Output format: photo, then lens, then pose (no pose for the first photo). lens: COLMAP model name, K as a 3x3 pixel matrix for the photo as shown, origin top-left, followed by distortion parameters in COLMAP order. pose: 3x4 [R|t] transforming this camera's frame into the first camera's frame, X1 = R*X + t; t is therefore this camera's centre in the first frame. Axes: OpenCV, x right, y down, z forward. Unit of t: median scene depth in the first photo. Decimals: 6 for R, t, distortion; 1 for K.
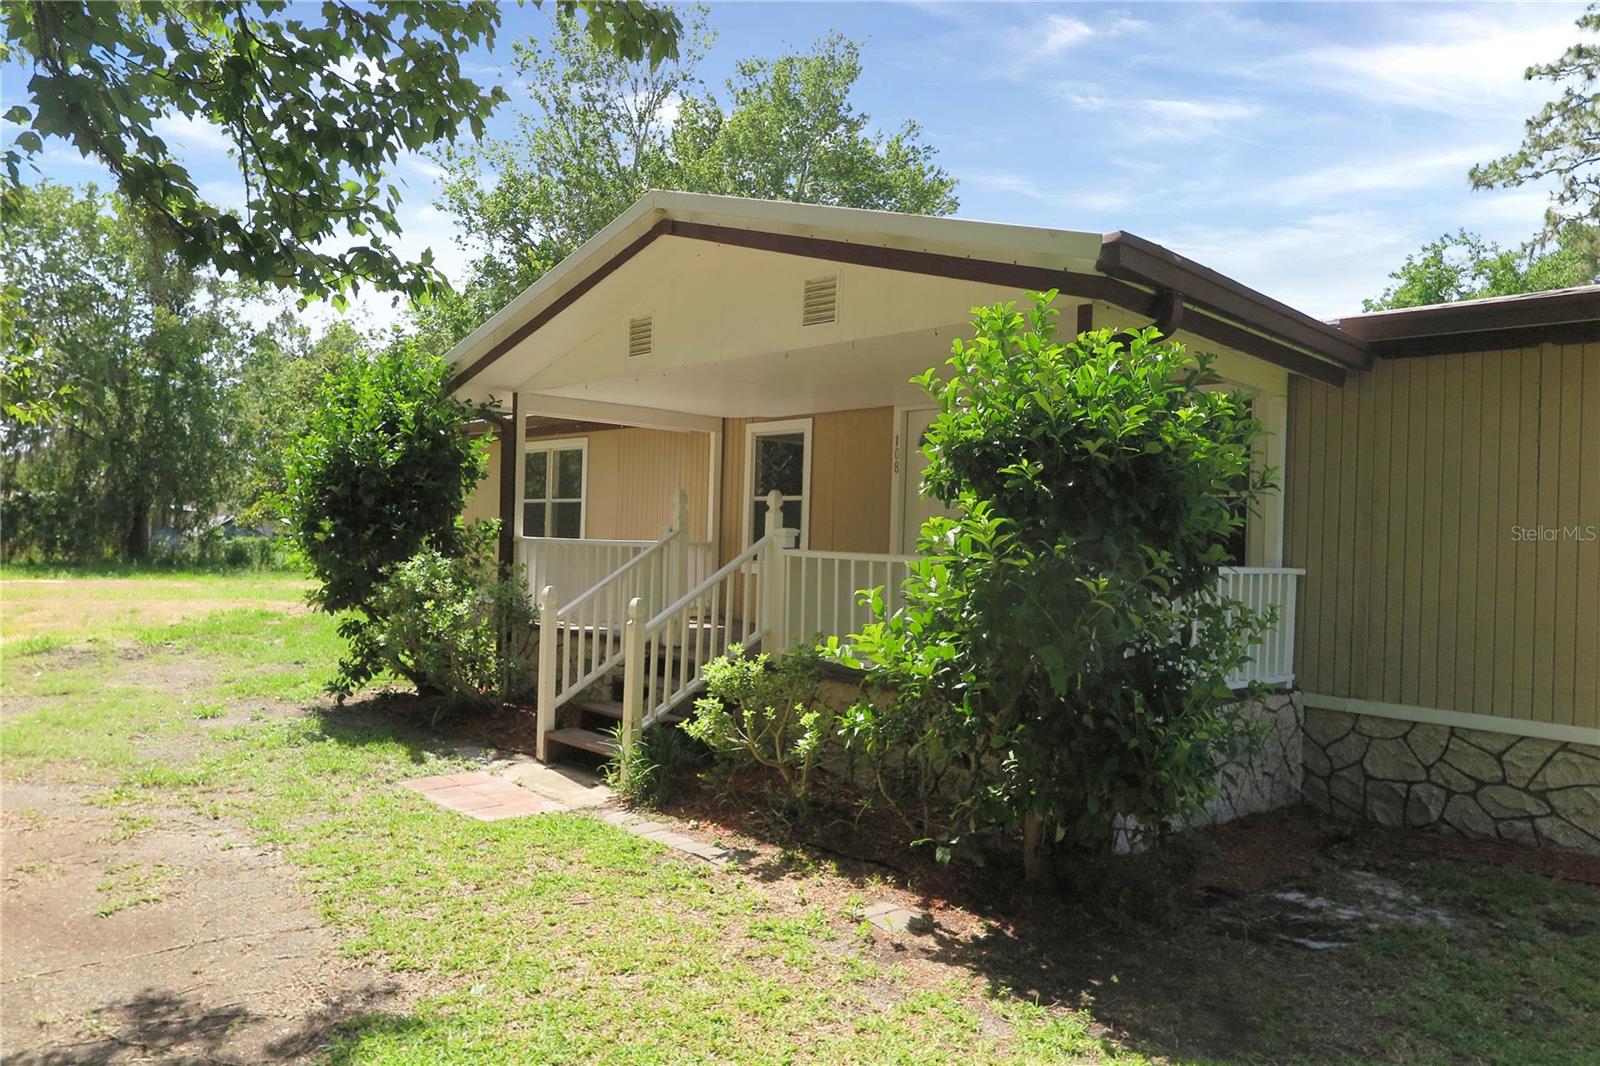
lens RADIAL K [[1111.8, 0, 800.0], [0, 1111.8, 533.0], [0, 0, 1]] dist [-0.014078, 0.006585]
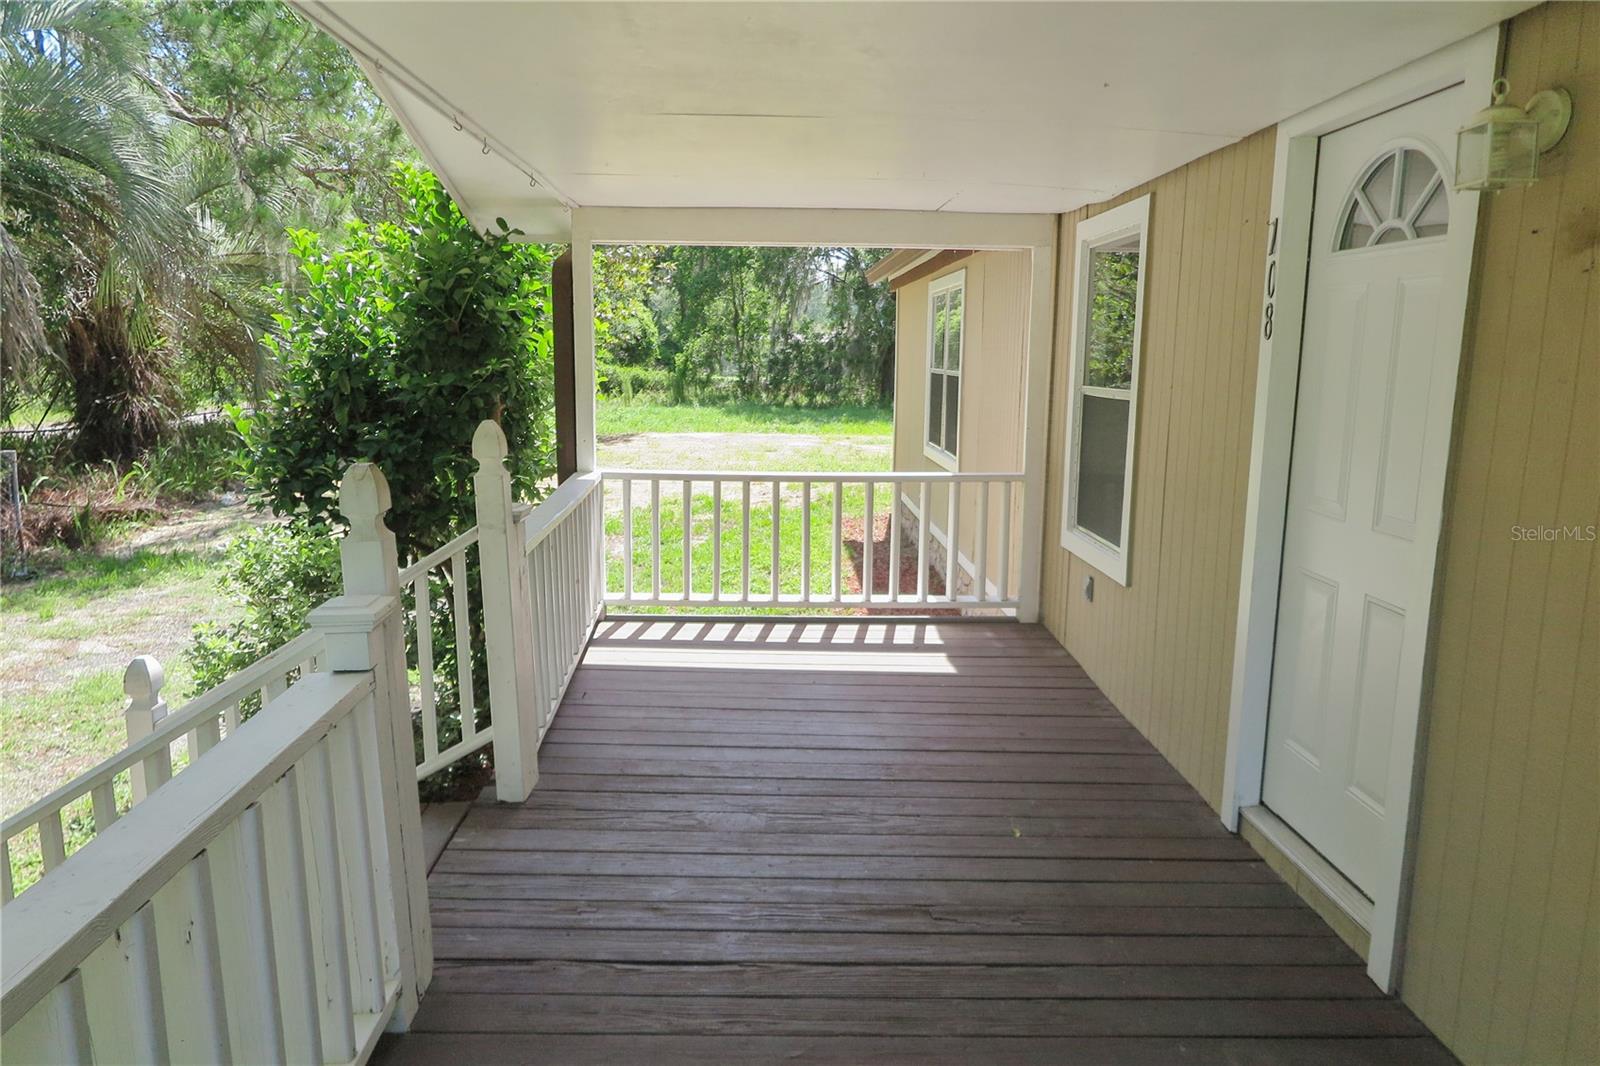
lens RADIAL K [[1111.8, 0, 800.0], [0, 1111.8, 533.0], [0, 0, 1]] dist [-0.014078, 0.006585]
pose [[0.718250, 0.097626, -0.688902, 0.197913], [0.011089, 0.988376, 0.151626, -0.041799], [0.695697, -0.116545, 0.708818, 0.581135]]
